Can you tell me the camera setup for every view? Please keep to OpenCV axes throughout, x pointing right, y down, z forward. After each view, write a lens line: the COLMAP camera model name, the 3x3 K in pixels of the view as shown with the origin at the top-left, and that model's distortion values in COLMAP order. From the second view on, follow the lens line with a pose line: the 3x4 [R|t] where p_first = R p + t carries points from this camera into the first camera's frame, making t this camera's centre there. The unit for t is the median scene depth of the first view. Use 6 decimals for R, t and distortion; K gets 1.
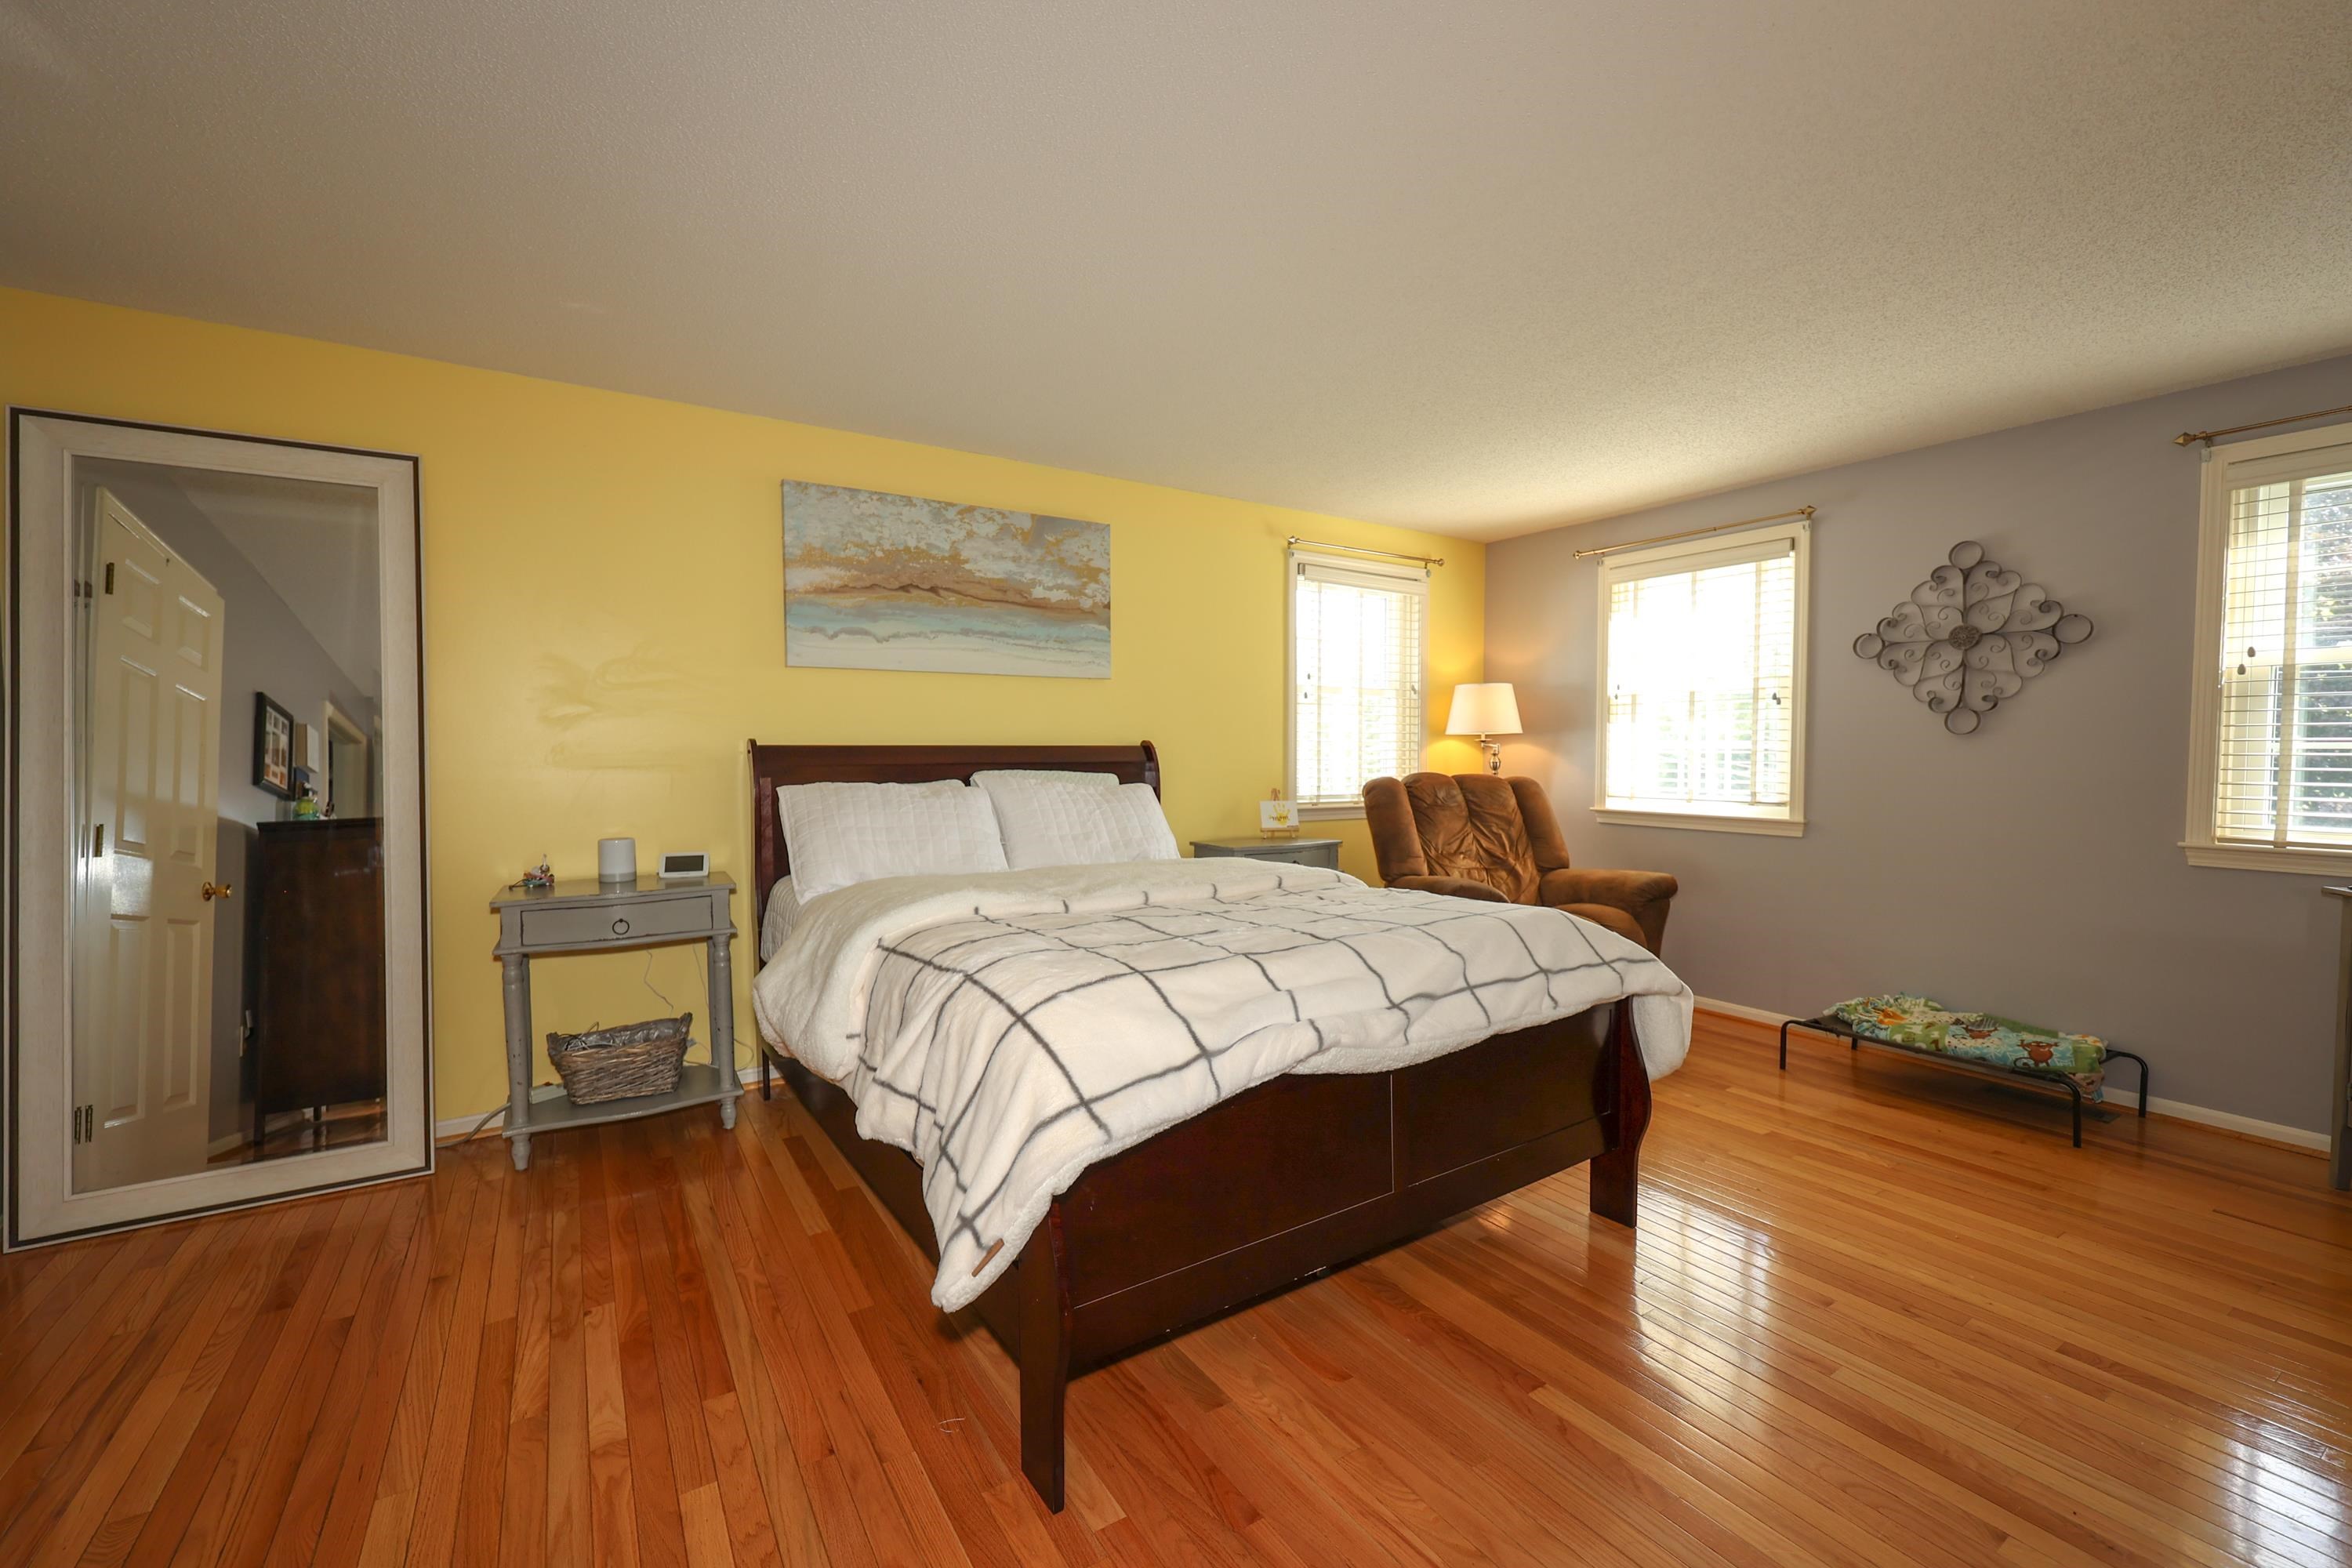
lens RADIAL K [[959.2, 0, 1163.8], [0, 959.2, 785.0], [0, 0, 1]] dist [-0.001509, -0.000040]
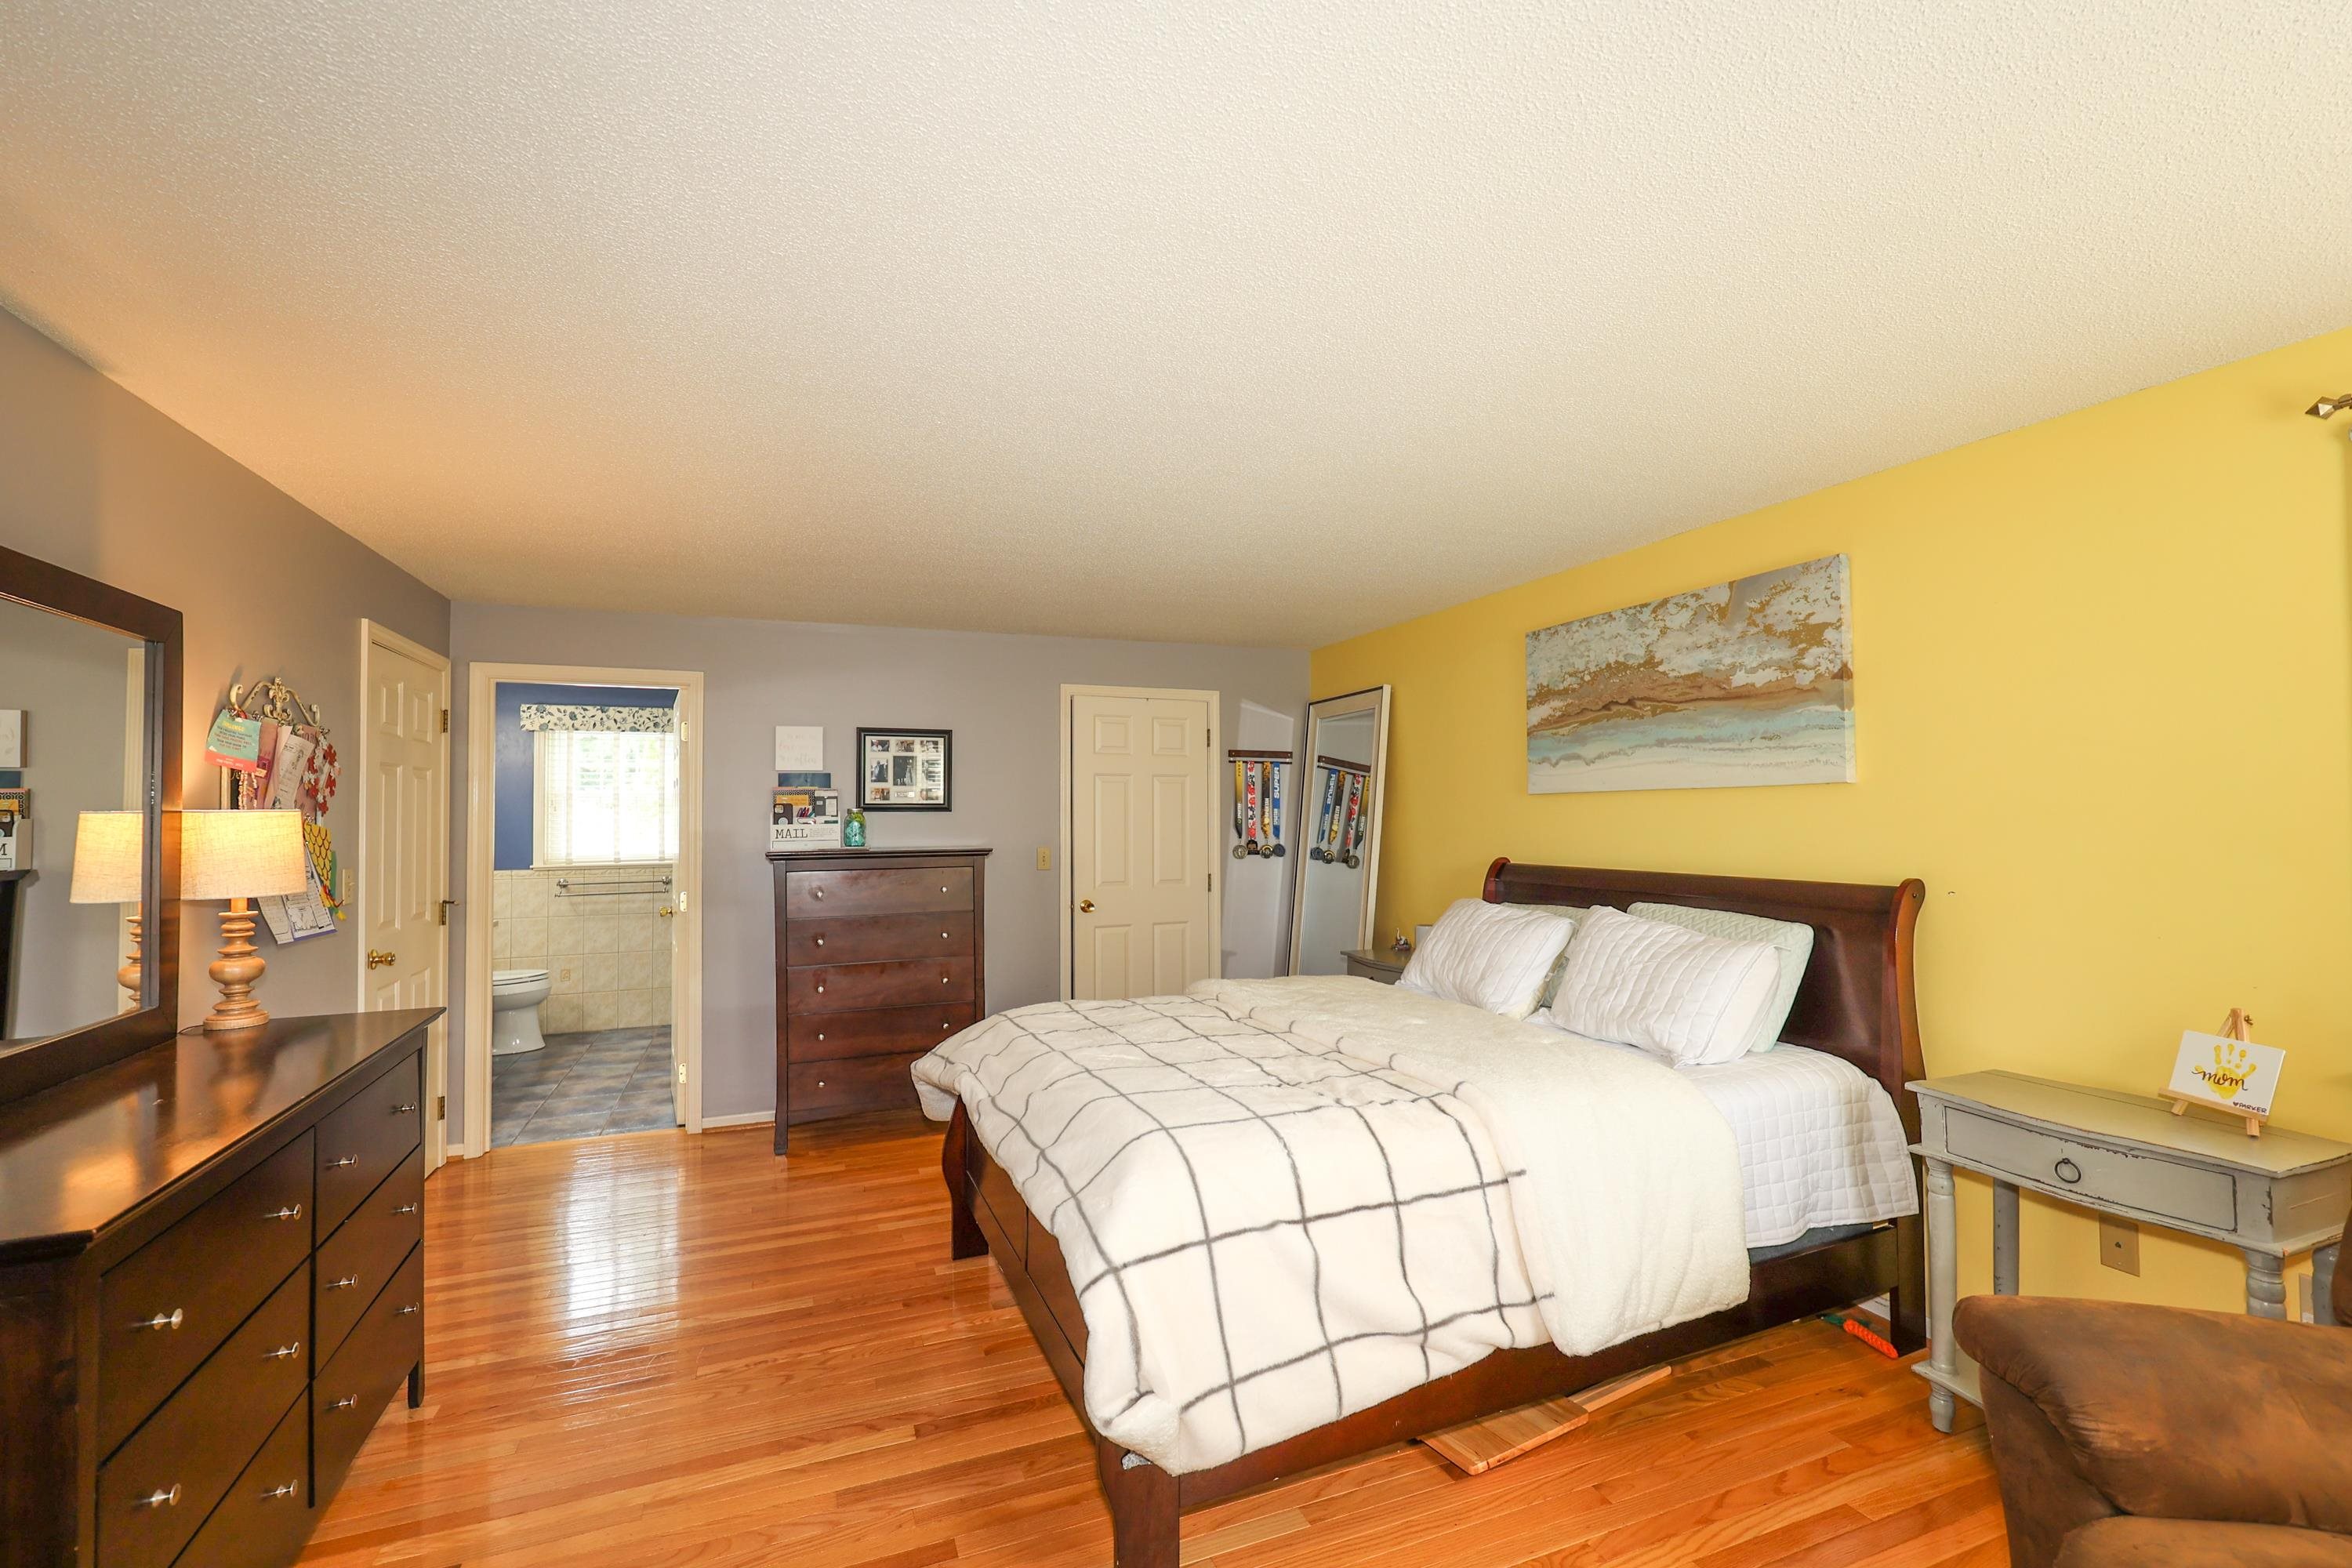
lens RADIAL K [[959.2, 0, 1163.8], [0, 959.2, 785.0], [0, 0, 1]] dist [-0.001509, -0.000040]
pose [[-0.176068, -0.030906, -0.983893, 0.725351], [-0.028439, 0.999250, -0.026299, -0.083714], [0.983967, 0.023351, -0.176815, 0.698707]]
